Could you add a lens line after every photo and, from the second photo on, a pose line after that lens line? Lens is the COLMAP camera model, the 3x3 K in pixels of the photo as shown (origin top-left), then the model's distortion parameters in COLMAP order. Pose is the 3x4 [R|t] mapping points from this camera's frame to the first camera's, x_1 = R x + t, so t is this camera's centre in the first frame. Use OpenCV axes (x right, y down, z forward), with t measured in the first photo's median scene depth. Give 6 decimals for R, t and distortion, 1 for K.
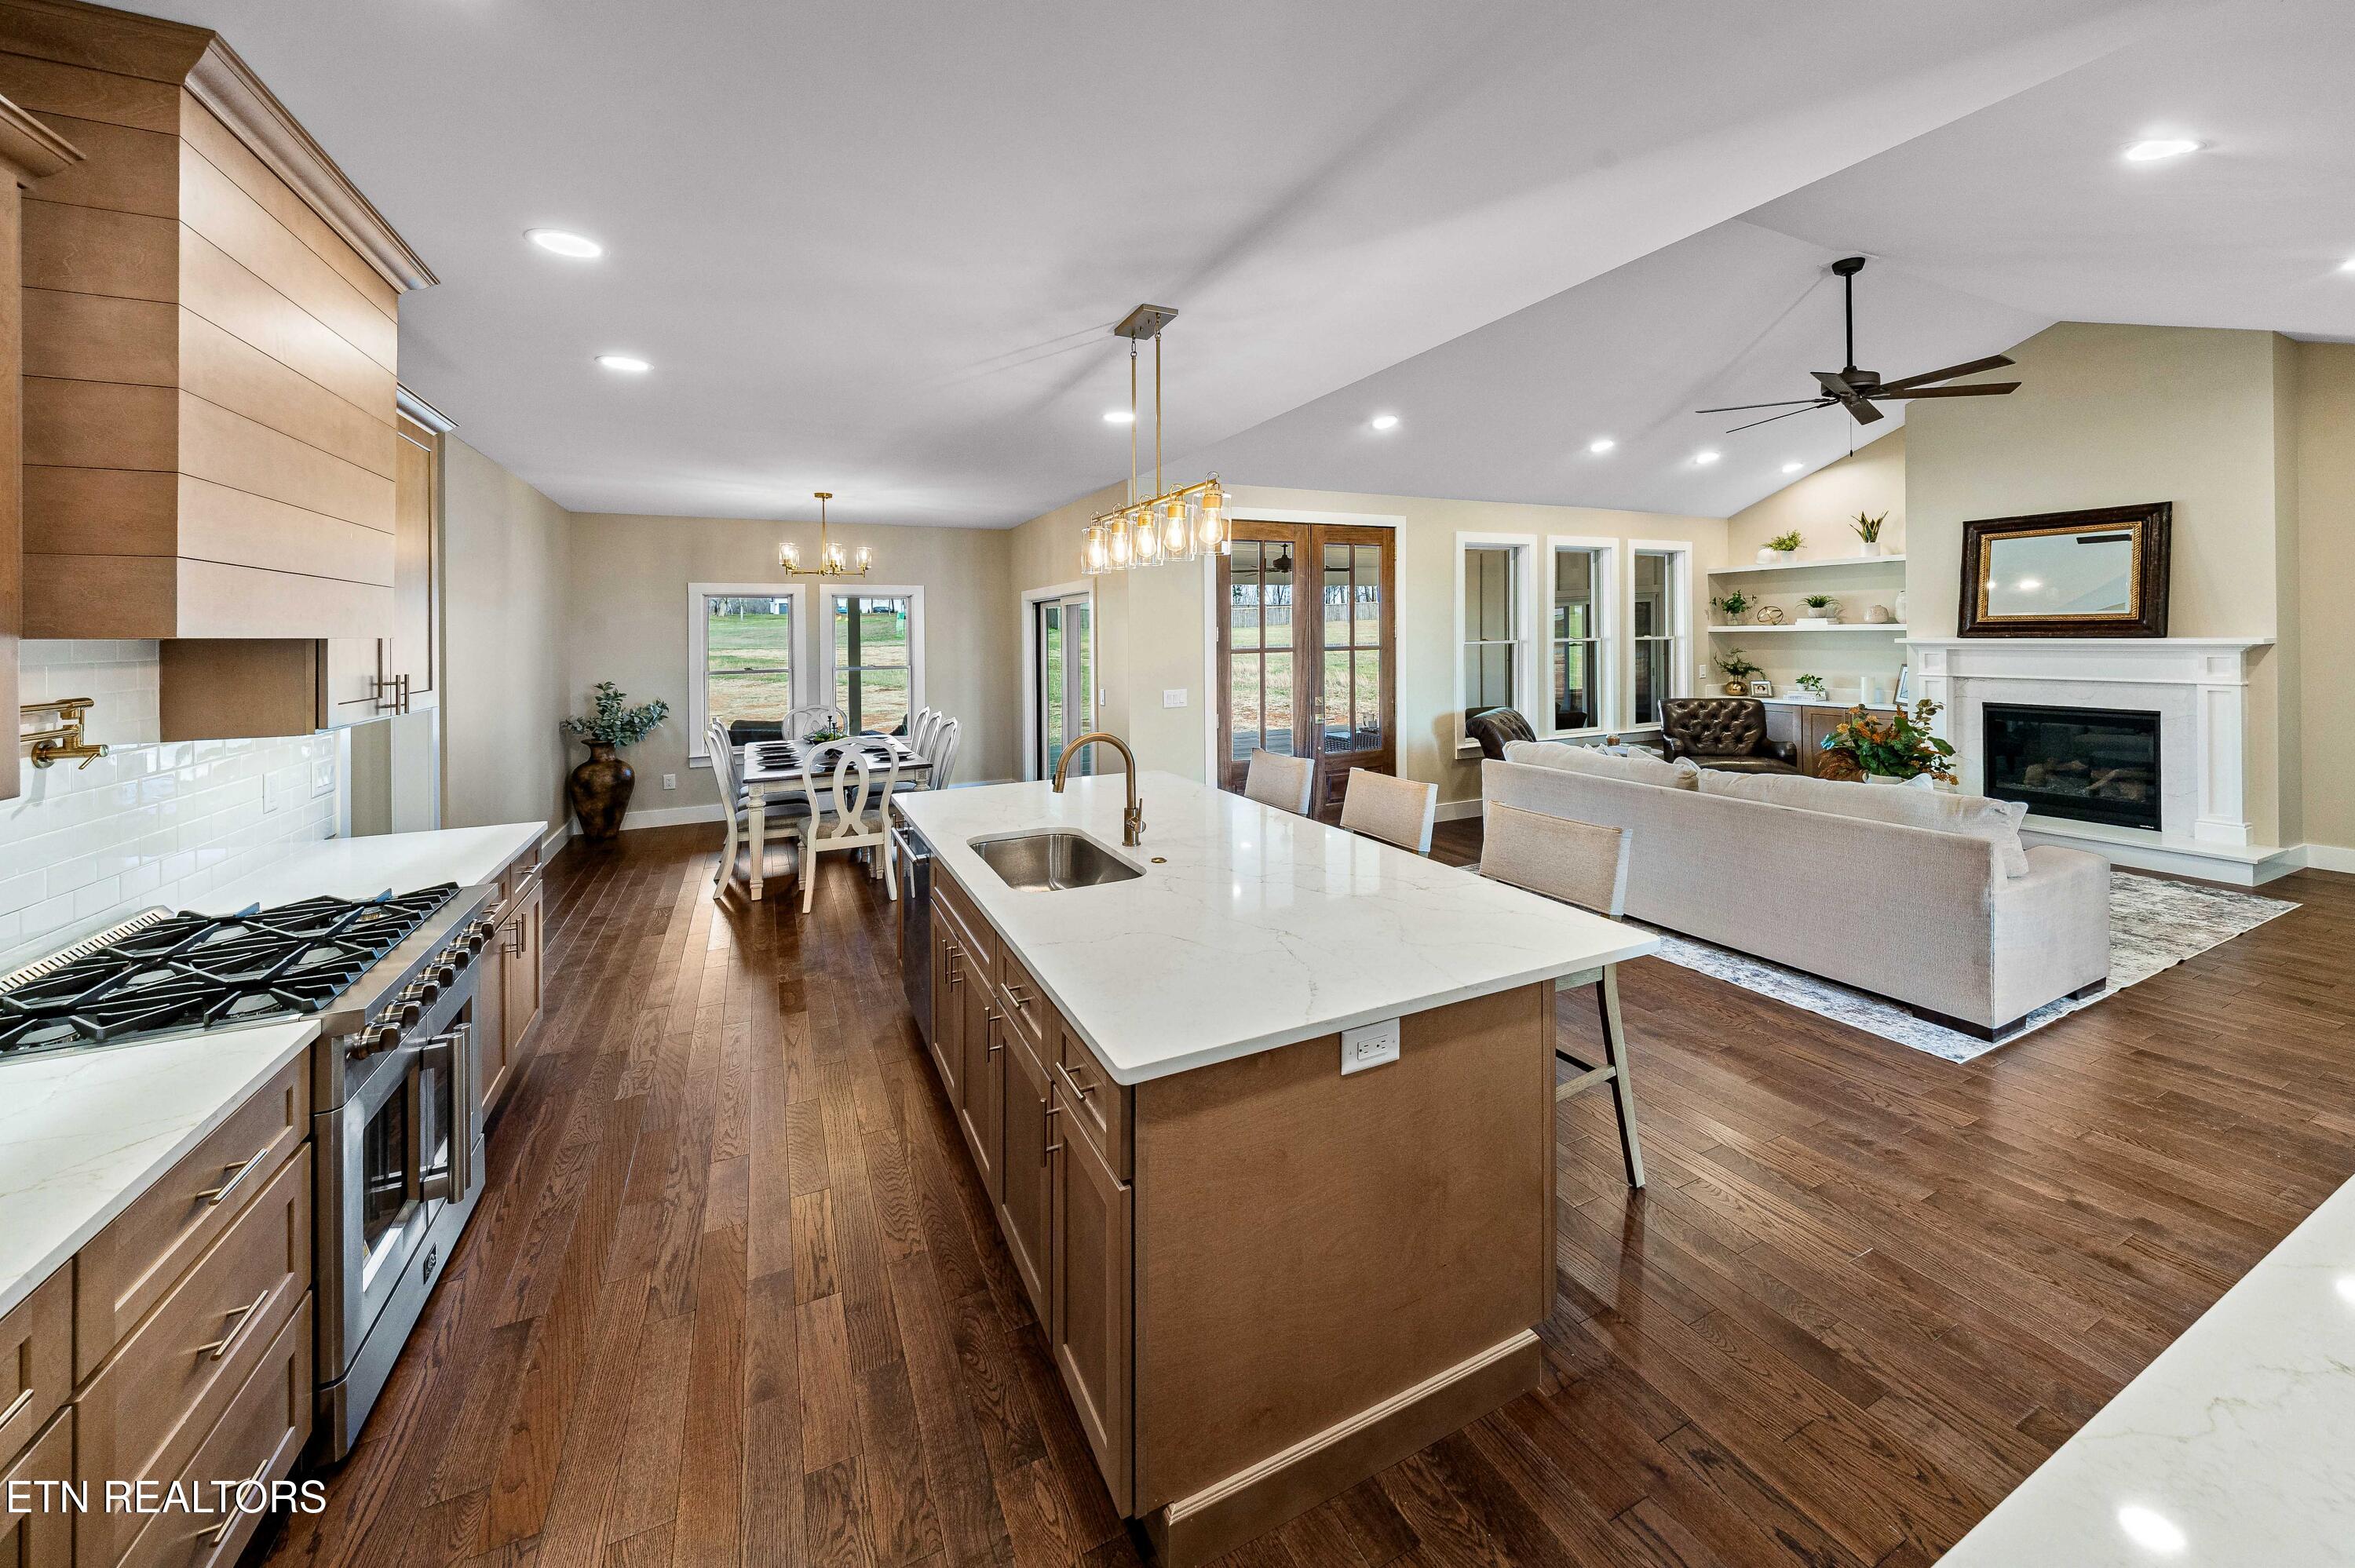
lens RADIAL K [[787.7, 0, 1098.5], [0, 787.7, 639.5], [0, 0, 1]] dist [-0.007913, -0.000381]
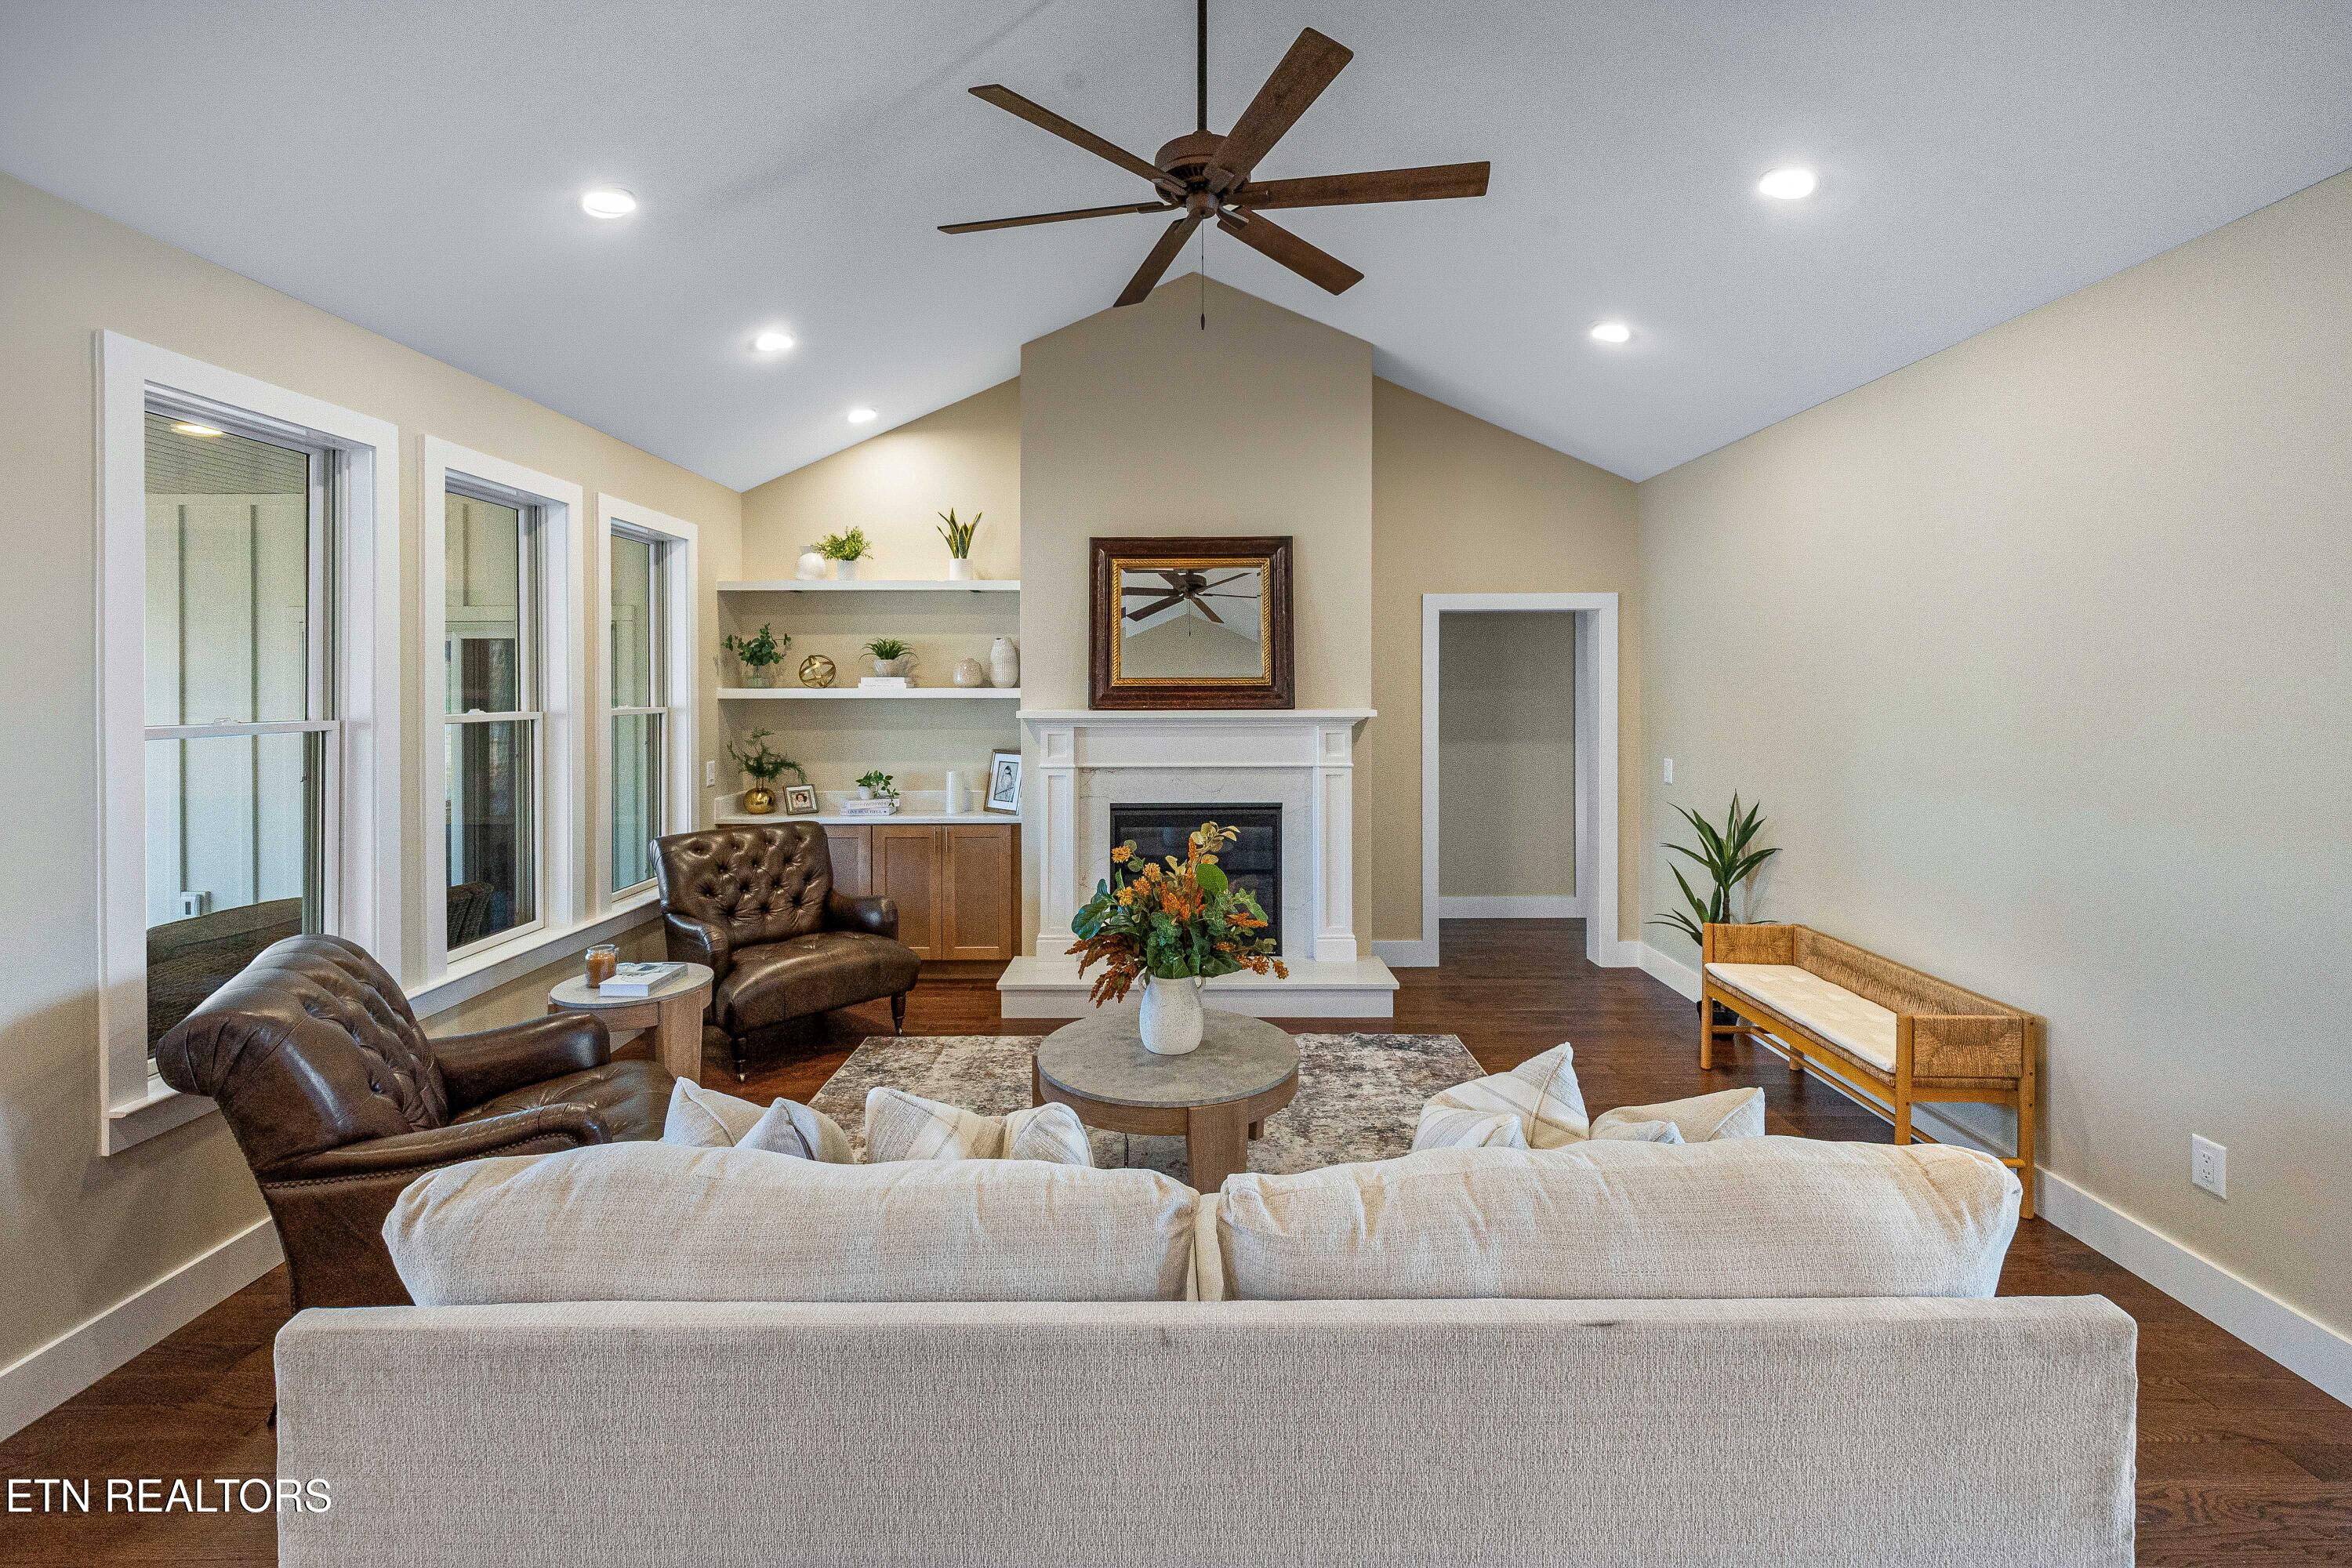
lens RADIAL K [[1078.5, 0, 1188.5], [0, 1078.5, 702.9], [0, 0, 1]] dist [0.010792, -0.001517]
pose [[0.352230, 0.000310, 0.935913, 0.271529], [0.004666, 0.999987, -0.002087, -0.005382], [-0.935902, 0.005102, 0.352224, 0.598202]]
